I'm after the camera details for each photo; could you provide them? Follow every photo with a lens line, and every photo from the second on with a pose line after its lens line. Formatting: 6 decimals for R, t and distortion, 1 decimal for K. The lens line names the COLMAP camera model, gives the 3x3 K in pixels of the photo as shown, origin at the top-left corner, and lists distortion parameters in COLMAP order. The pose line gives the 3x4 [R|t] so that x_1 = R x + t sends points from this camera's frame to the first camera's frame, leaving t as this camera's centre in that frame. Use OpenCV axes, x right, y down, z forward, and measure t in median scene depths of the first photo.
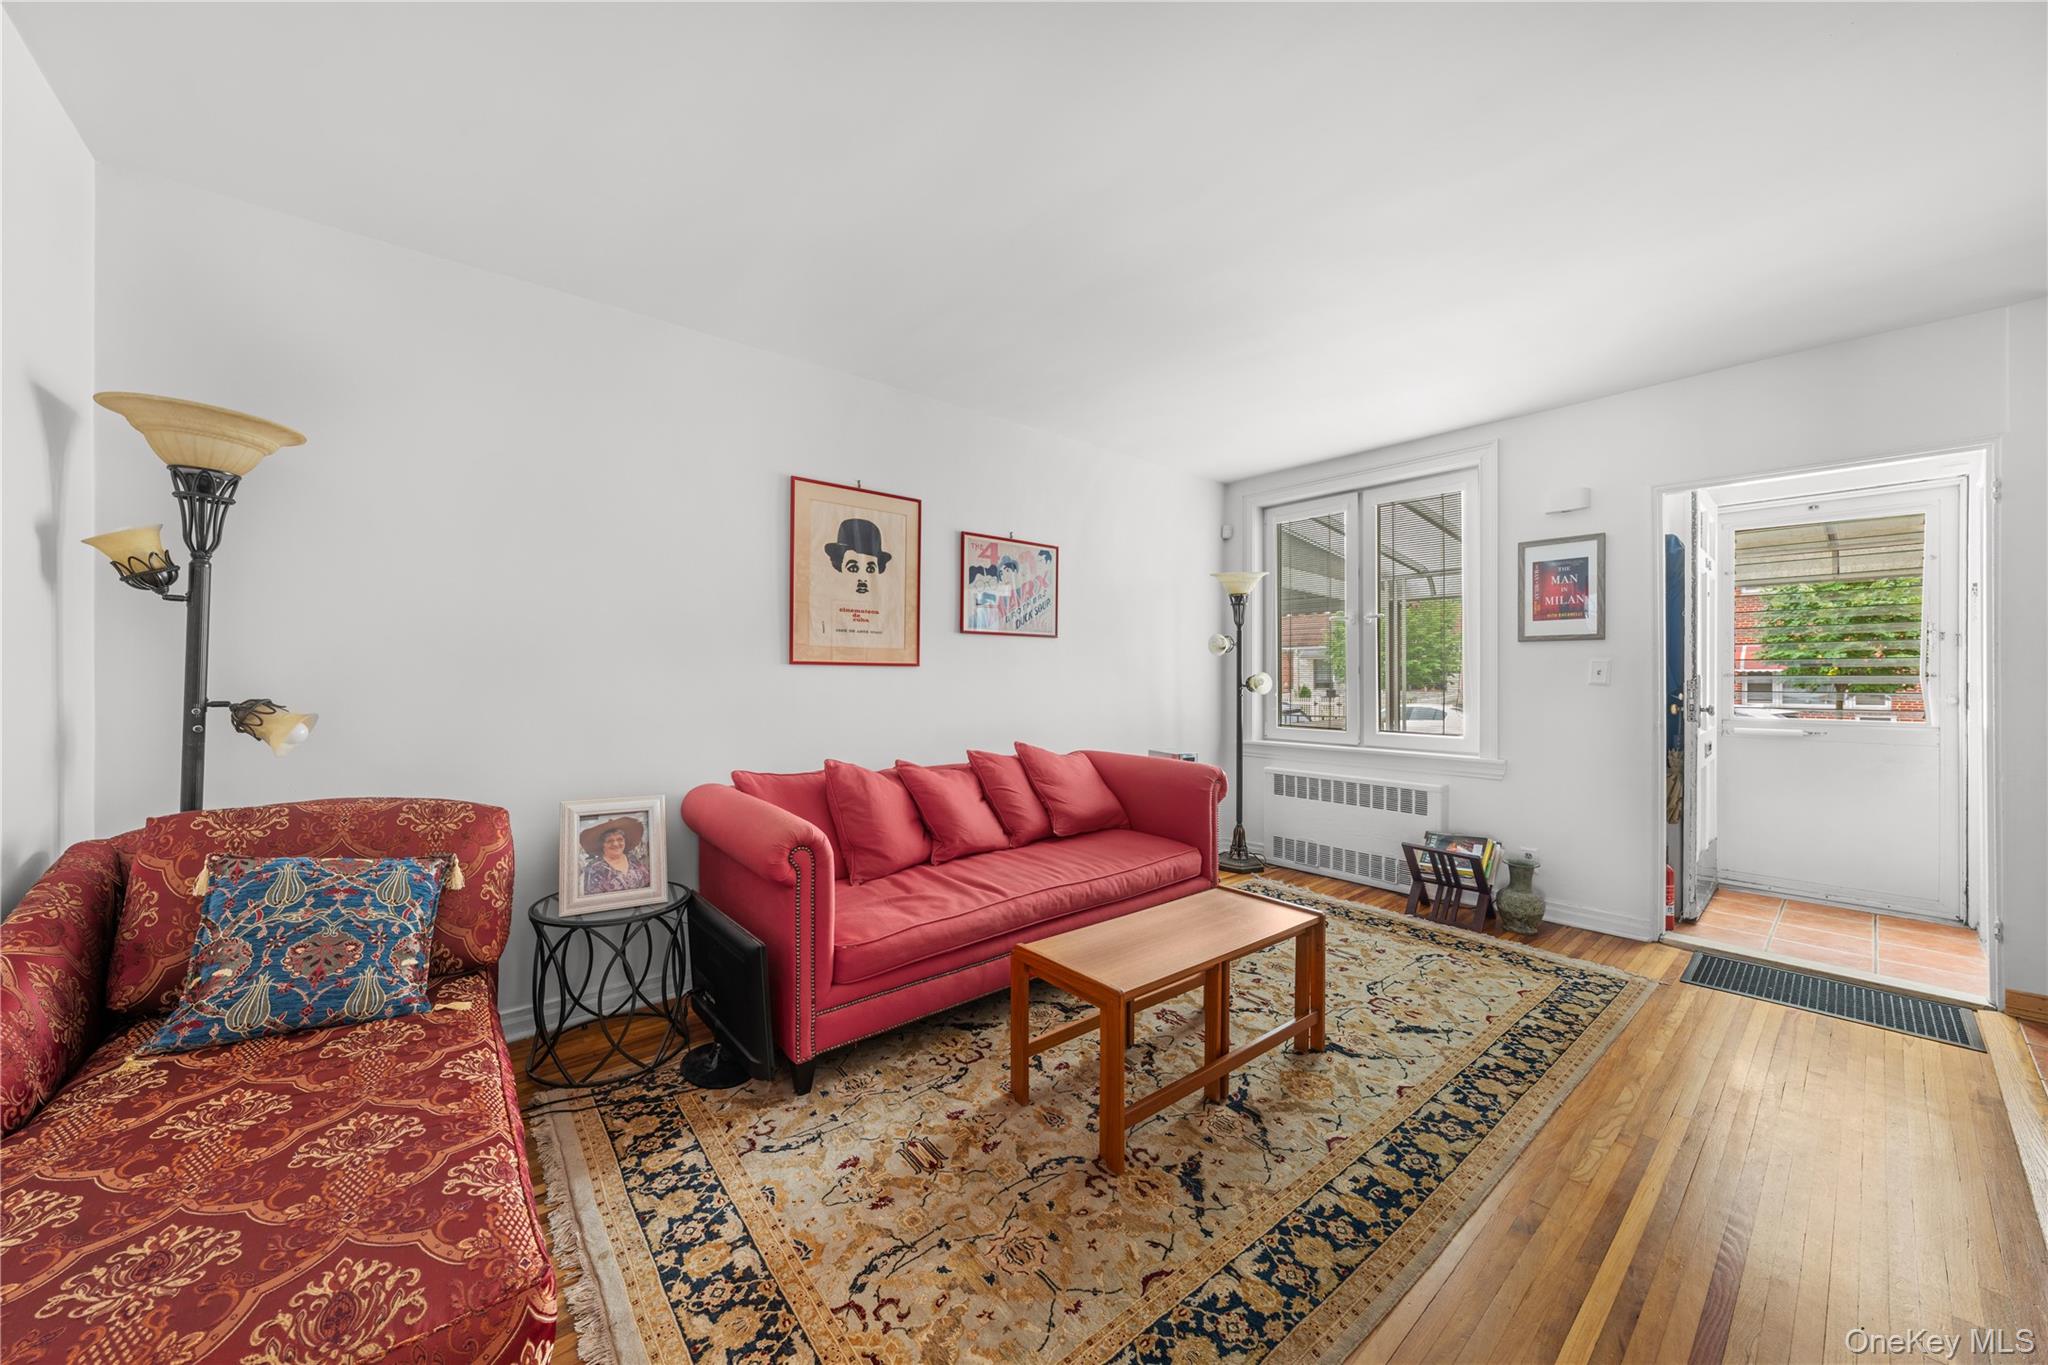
lens RADIAL K [[731.3, 0, 1015.3], [0, 731.3, 677.3], [0, 0, 1]] dist [-0.001832, -0.000139]
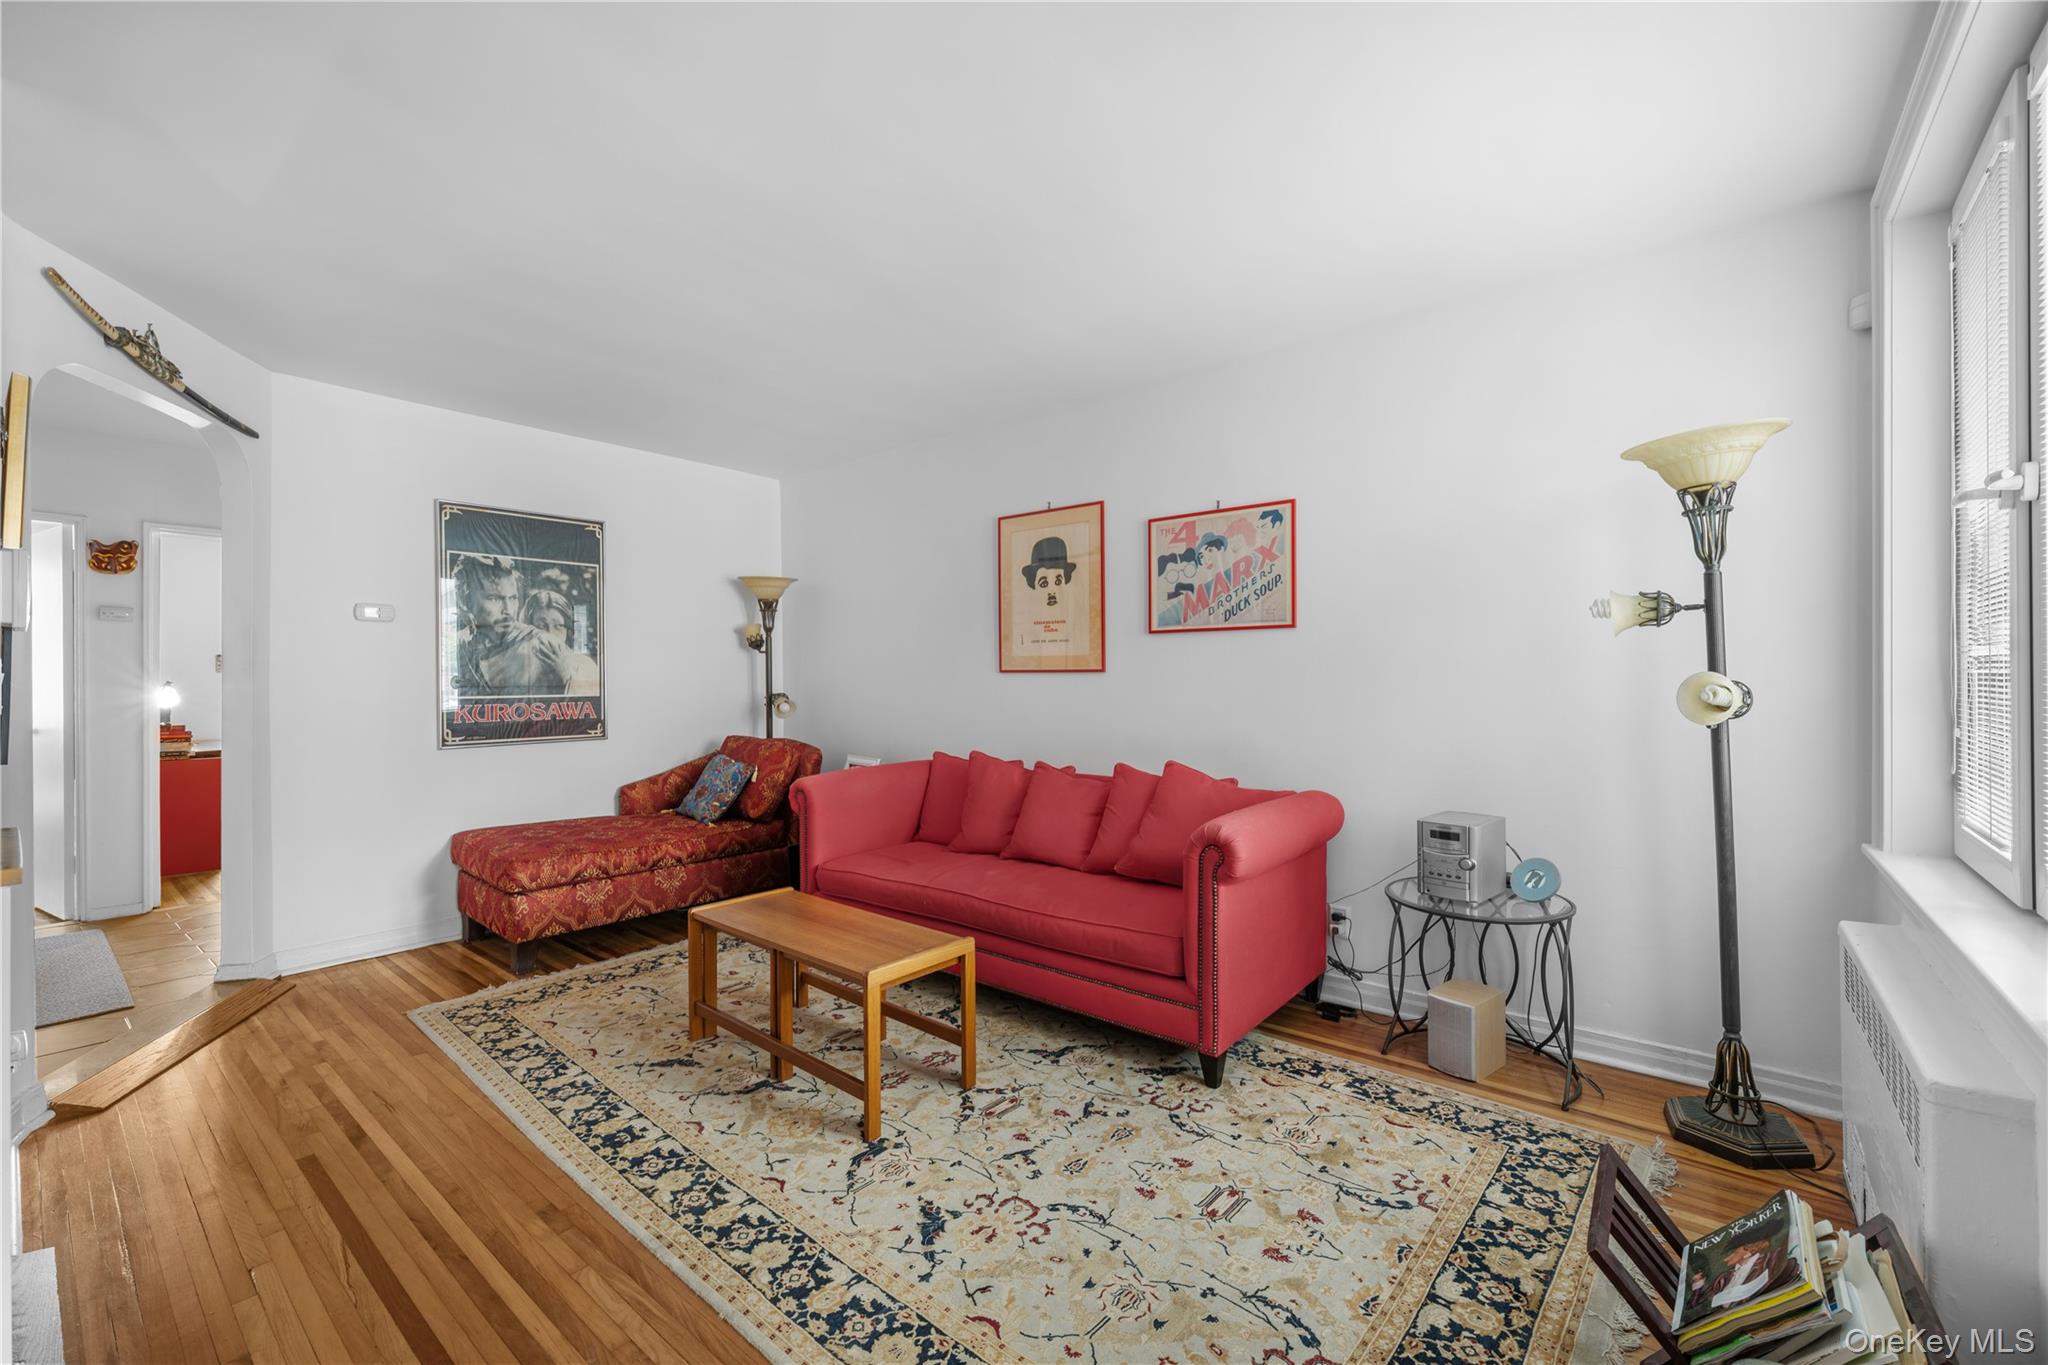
lens RADIAL K [[833.8, 0, 1006.0], [0, 833.8, 679.2], [0, 0, 1]] dist [-0.000131, -0.000184]
pose [[0.175763, -0.003189, -0.984427, 1.091397], [0.001604, 0.999994, -0.002953, -0.002436], [0.984431, -0.001060, 0.175768, 0.788032]]
